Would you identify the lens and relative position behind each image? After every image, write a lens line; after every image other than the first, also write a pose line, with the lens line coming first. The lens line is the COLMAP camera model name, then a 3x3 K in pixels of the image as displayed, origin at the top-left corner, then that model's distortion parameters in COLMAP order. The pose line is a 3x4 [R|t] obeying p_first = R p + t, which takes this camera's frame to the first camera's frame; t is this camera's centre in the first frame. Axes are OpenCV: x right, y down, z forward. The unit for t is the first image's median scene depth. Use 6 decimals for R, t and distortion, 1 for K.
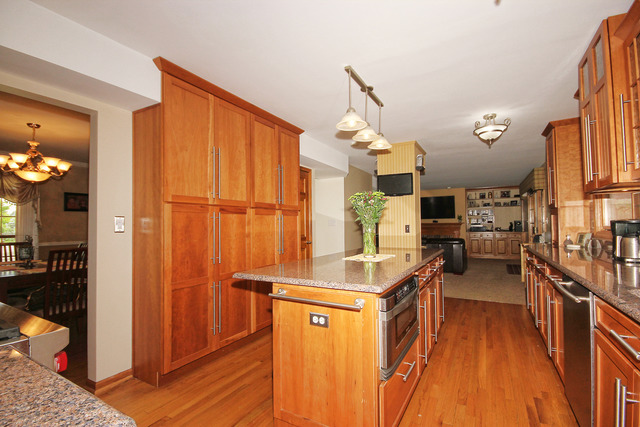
lens RADIAL K [[295.0, 0, 320.9], [0, 295.0, 214.5], [0, 0, 1]] dist [0.002248, 0.000481]
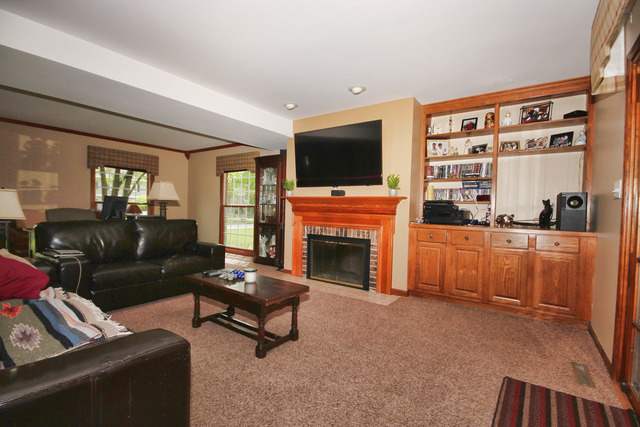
lens RADIAL K [[295.0, 0, 318.5], [0, 295.0, 213.9], [0, 0, 1]] dist [0.002248, 0.000481]
pose [[0.995490, 0.040175, -0.085937, 0.410257], [-0.035215, 0.997667, 0.058477, 0.029702], [0.088086, -0.055187, 0.994583, 0.634648]]
